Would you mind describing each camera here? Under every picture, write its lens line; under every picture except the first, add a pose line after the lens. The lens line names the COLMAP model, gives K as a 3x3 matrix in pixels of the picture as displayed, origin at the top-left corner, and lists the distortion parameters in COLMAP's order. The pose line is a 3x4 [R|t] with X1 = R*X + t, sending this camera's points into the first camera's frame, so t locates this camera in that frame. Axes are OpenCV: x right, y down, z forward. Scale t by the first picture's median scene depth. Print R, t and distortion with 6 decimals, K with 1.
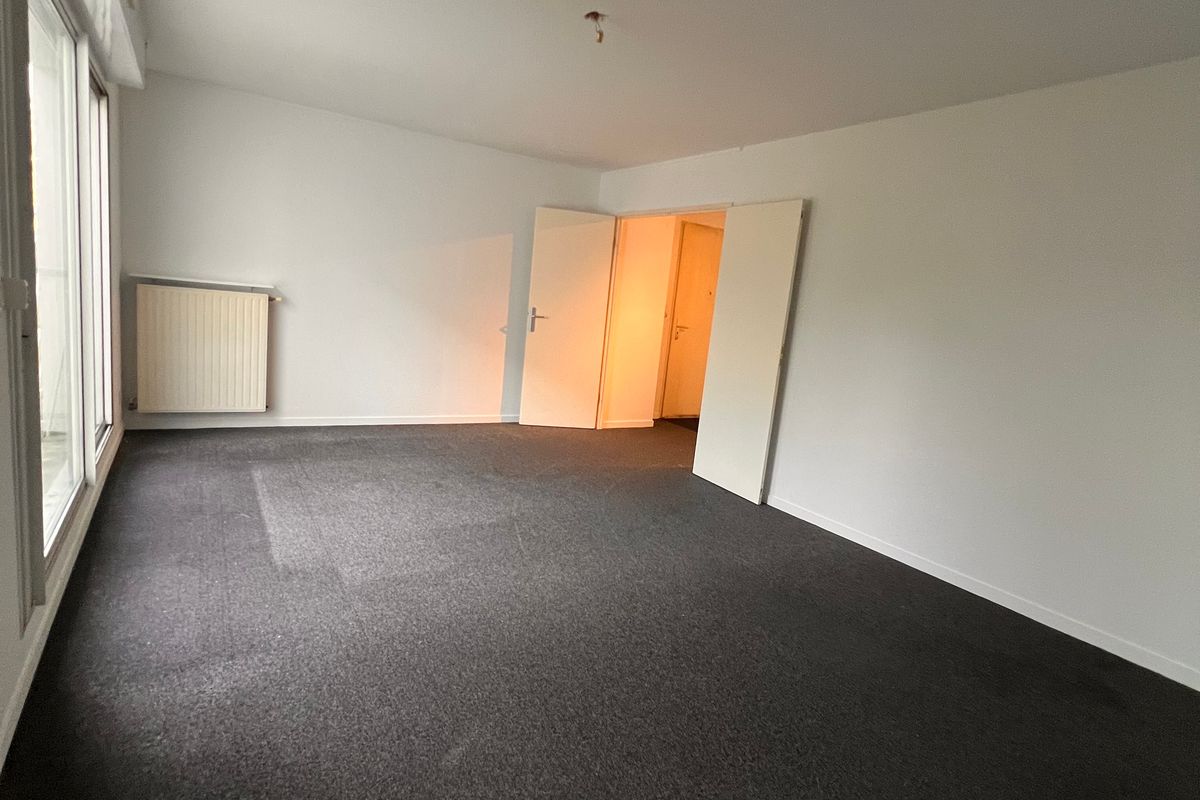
lens RADIAL K [[641.0, 0, 600.2], [0, 641.0, 398.1], [0, 0, 1]] dist [0.000135, -0.000620]
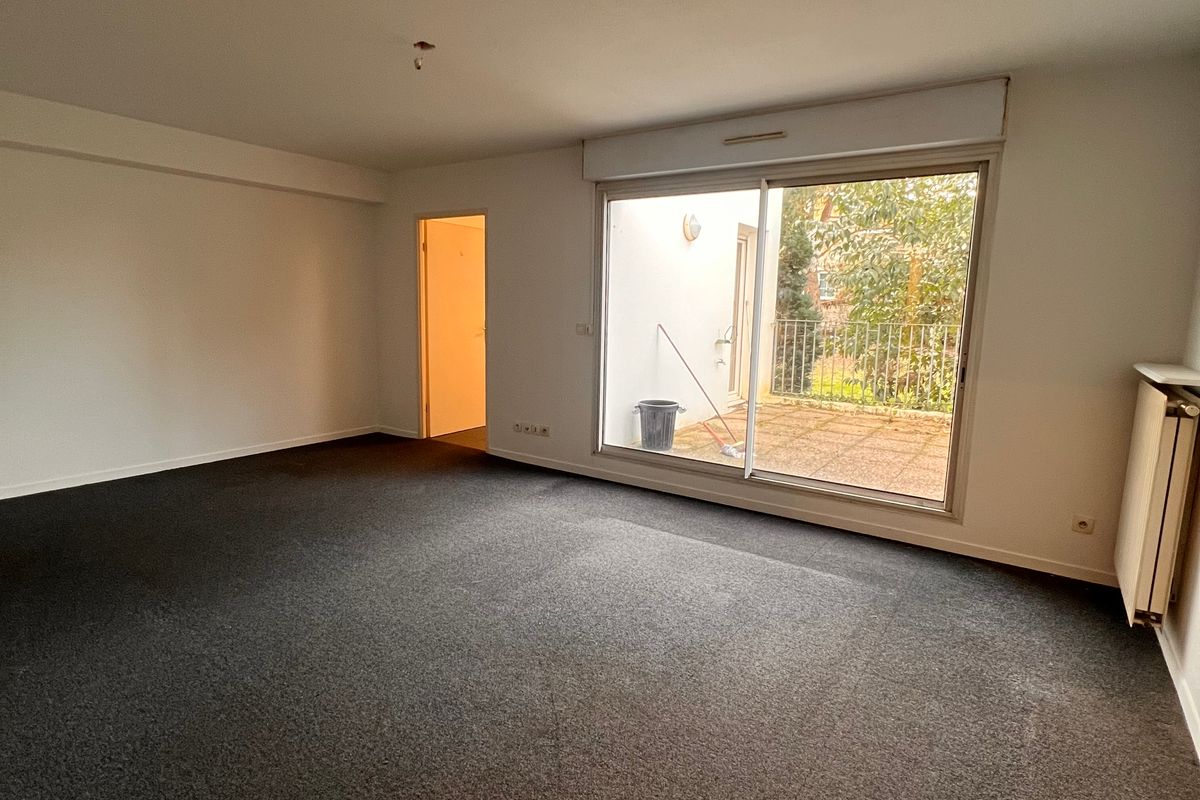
lens RADIAL K [[641.0, 0, 596.1], [0, 641.0, 402.8], [0, 0, 1]] dist [0.000135, -0.000620]
pose [[-0.917517, -0.063010, -0.392673, 0.087415], [-0.174433, 0.951087, 0.254965, -0.285528], [0.357401, 0.302430, -0.883629, 1.784156]]
